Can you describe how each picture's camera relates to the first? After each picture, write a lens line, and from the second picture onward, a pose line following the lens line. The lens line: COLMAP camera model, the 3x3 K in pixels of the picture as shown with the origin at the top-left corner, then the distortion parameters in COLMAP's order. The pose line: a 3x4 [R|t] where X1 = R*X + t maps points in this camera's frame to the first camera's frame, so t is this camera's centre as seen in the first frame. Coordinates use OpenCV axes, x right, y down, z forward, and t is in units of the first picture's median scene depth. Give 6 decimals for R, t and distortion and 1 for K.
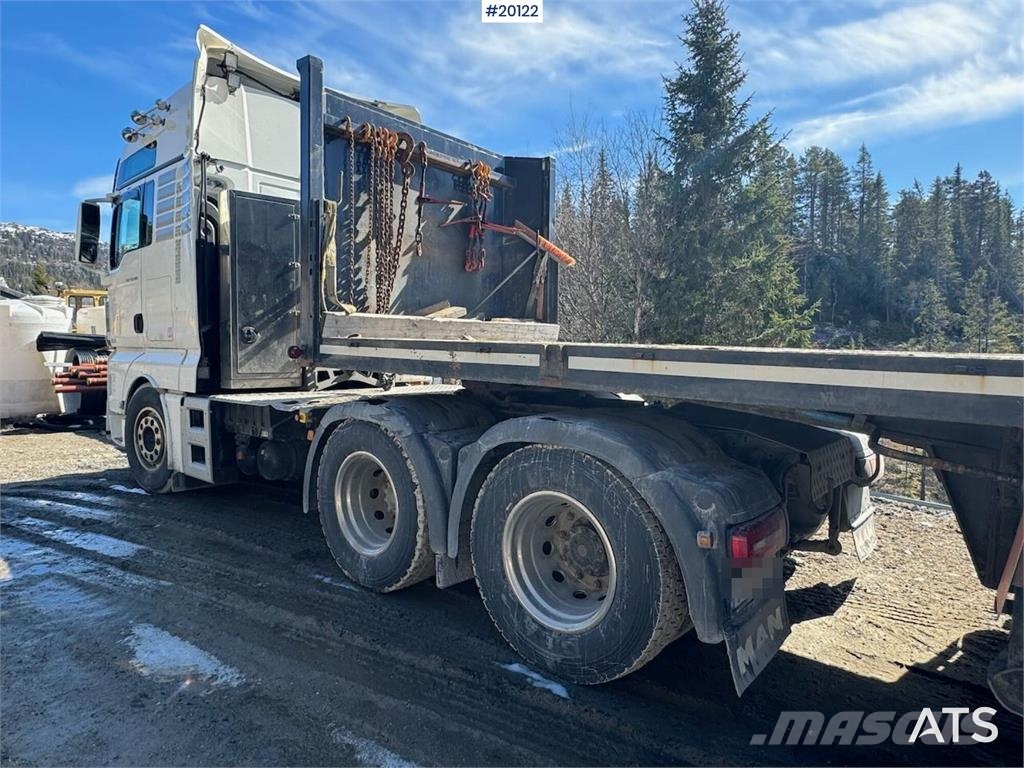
lens RADIAL K [[623.4, 0, 508.1], [0, 623.4, 387.4], [0, 0, 1]] dist [-0.009671, 0.004224]
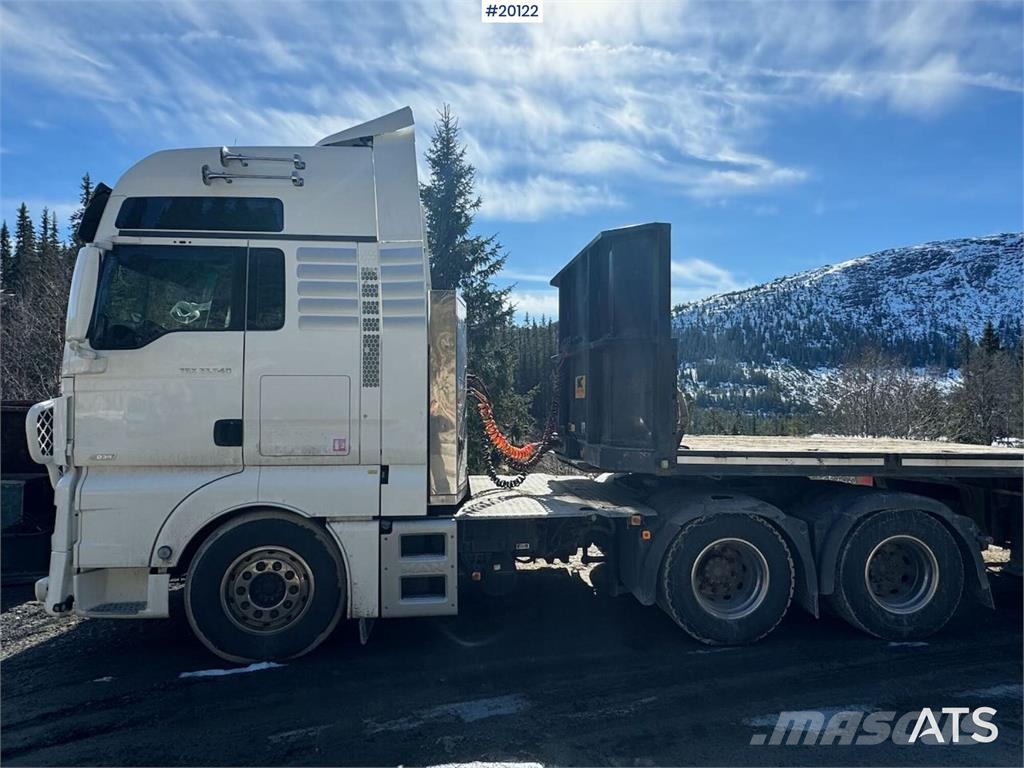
lens RADIAL K [[623.4, 0, 508.1], [0, 623.4, 387.4], [0, 0, 1]] dist [-0.009671, 0.004224]
pose [[0.676309, 0.010327, 0.736545, -0.928492], [0.053728, 0.996547, -0.063307, -0.093962], [-0.734656, 0.082388, 0.673419, 0.272662]]
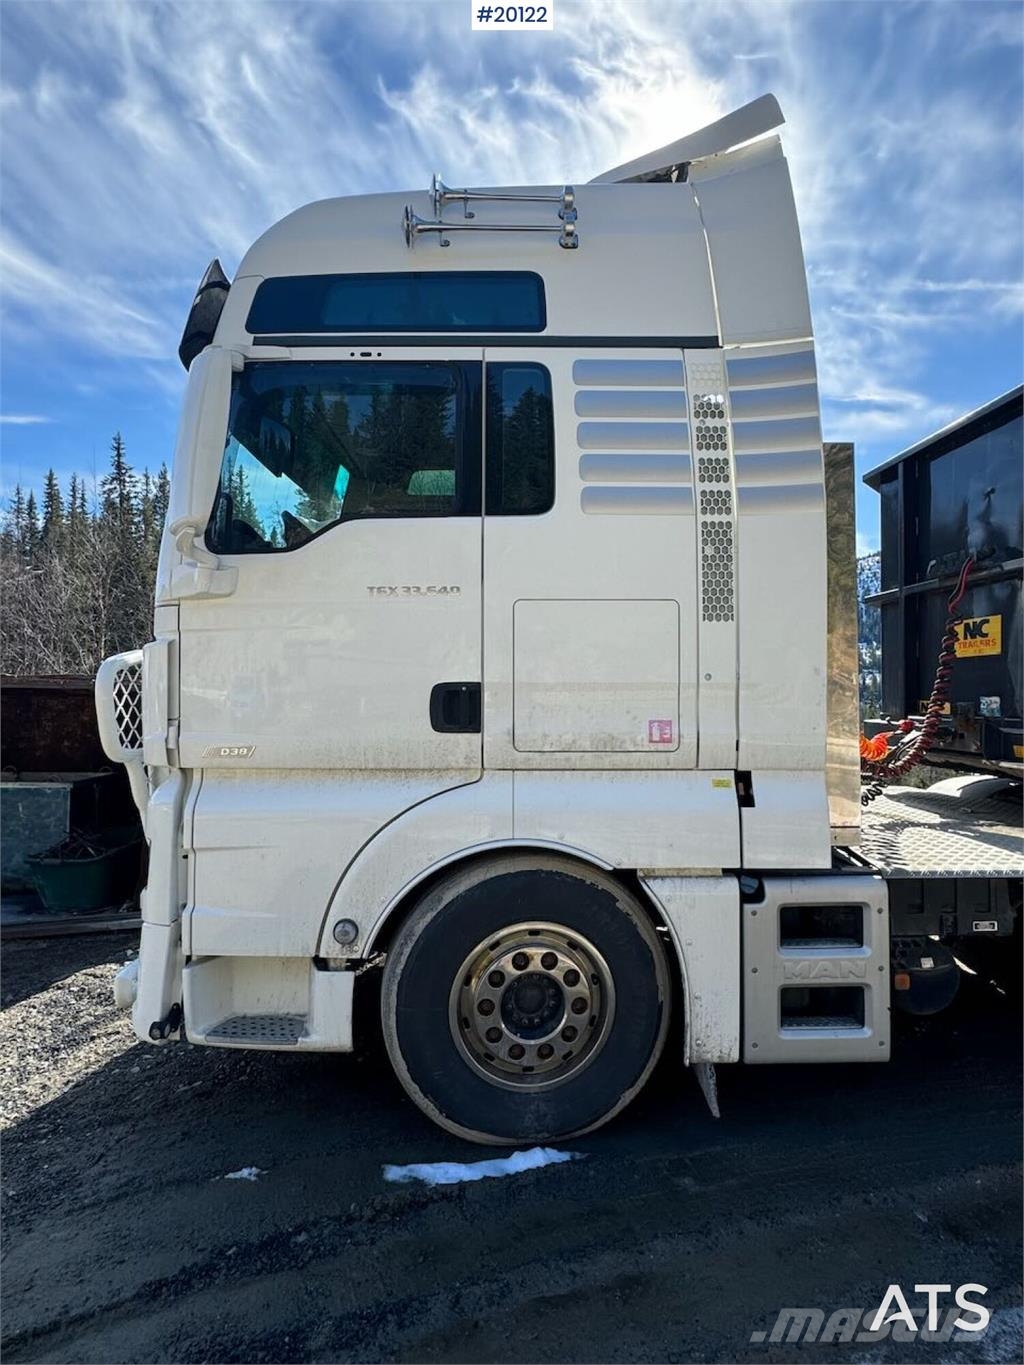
lens RADIAL K [[716.2, 0, 512.0], [0, 716.2, 682.5], [0, 0, 1]] dist [-0.001430, -0.000478]
pose [[0.740928, 0.000270, 0.671584, -0.885678], [0.050532, 0.997143, -0.056150, -0.093495], [-0.669680, 0.075539, 0.738798, 0.661321]]
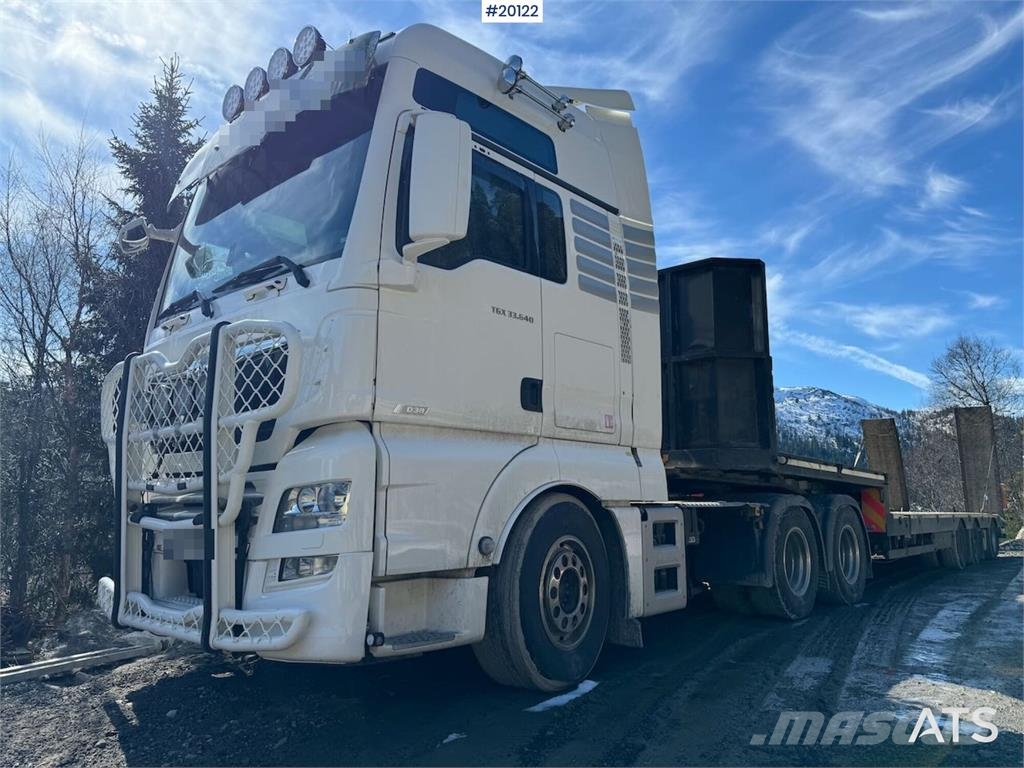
lens RADIAL K [[721.2, 0, 512.5], [0, 721.2, 384.9], [0, 0, 1]] dist [0.055953, -0.001879]
pose [[0.006790, 0.154497, 0.987970, -1.293539], [0.063574, 0.985927, -0.154615, -0.007829], [-0.997954, 0.063859, -0.003128, 1.041798]]
